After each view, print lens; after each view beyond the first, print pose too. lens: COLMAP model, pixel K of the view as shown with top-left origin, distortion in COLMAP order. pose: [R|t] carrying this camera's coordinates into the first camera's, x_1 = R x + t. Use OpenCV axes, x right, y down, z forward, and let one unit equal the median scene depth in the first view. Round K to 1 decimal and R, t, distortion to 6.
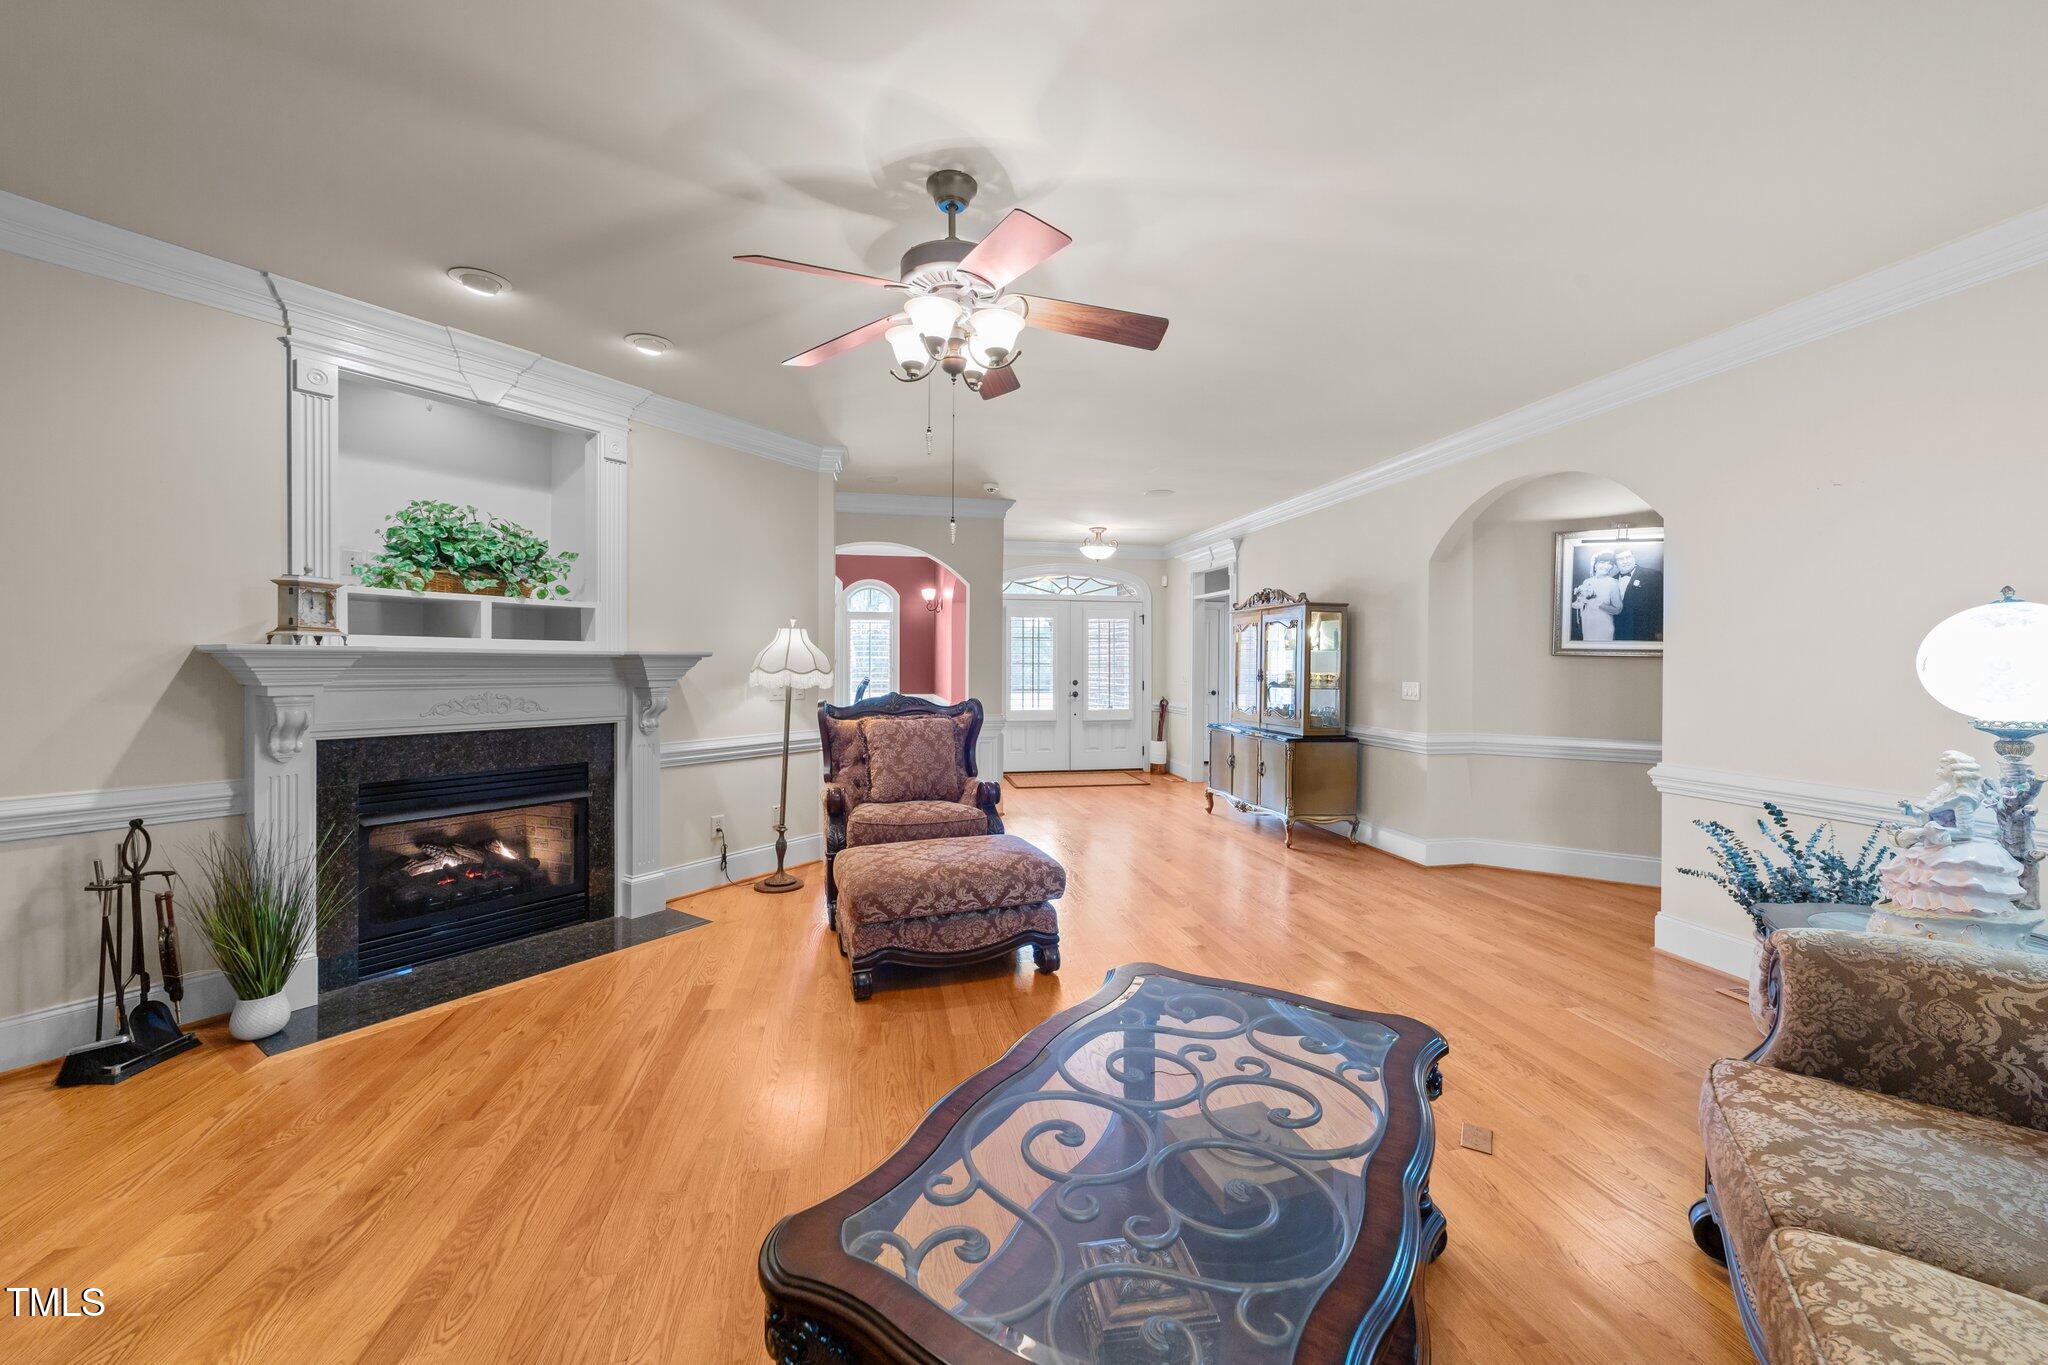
lens RADIAL K [[779.9, 0, 1026.5], [0, 779.9, 671.8], [0, 0, 1]] dist [-0.017016, 0.007610]
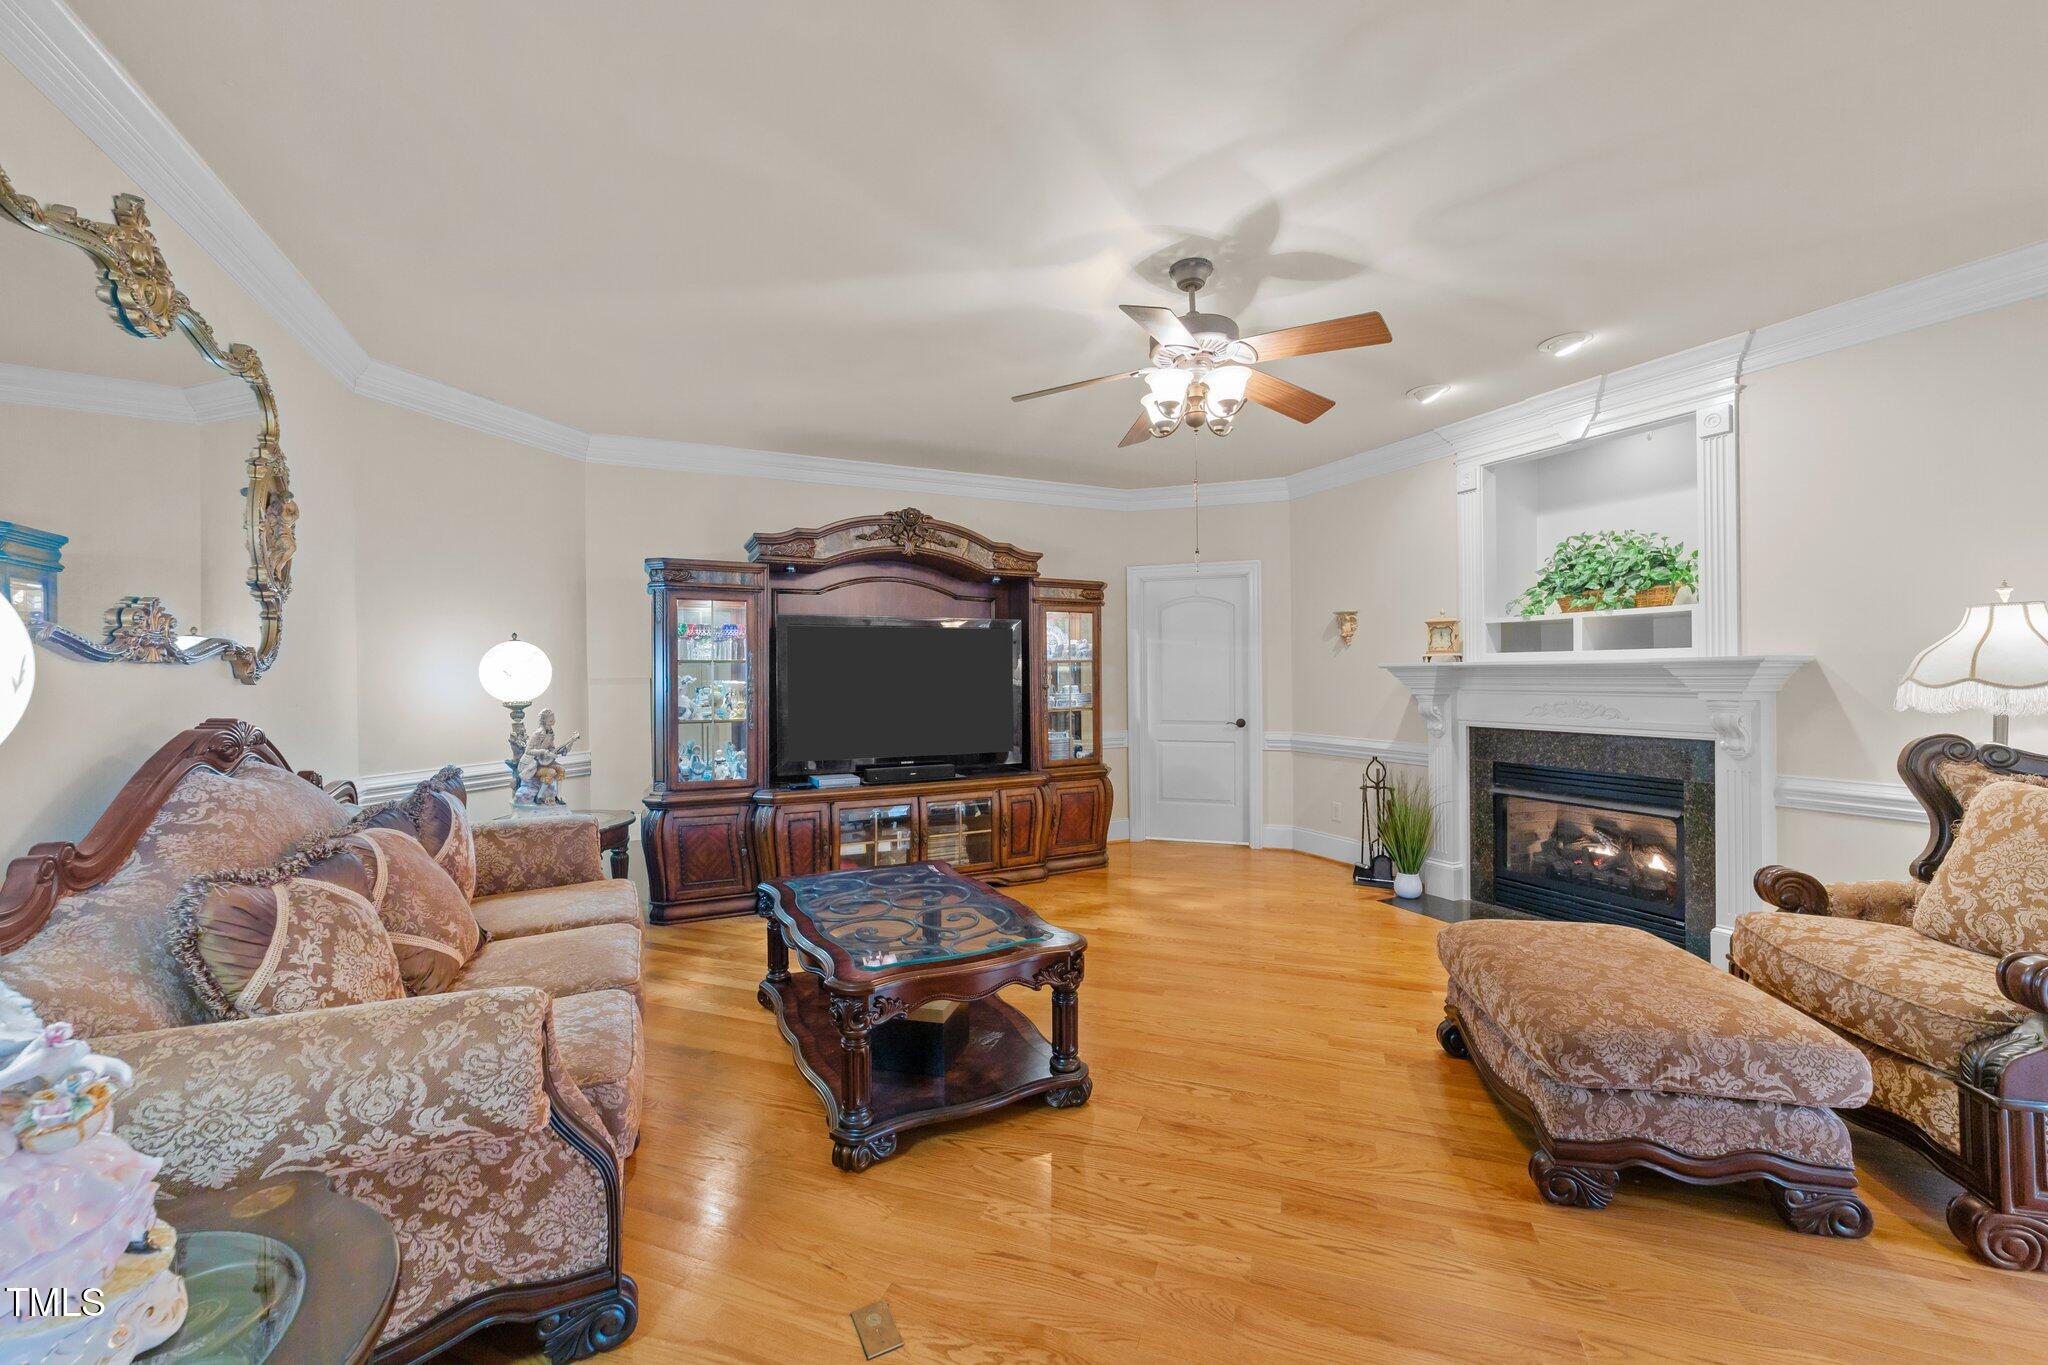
lens RADIAL K [[779.9, 0, 1026.5], [0, 779.9, 671.8], [0, 0, 1]] dist [-0.017016, 0.007610]
pose [[-0.500073, -0.008886, -0.865937, 0.671761], [-0.005030, 0.999960, -0.007357, -0.000240], [0.865968, 0.000677, -0.500098, 0.861873]]
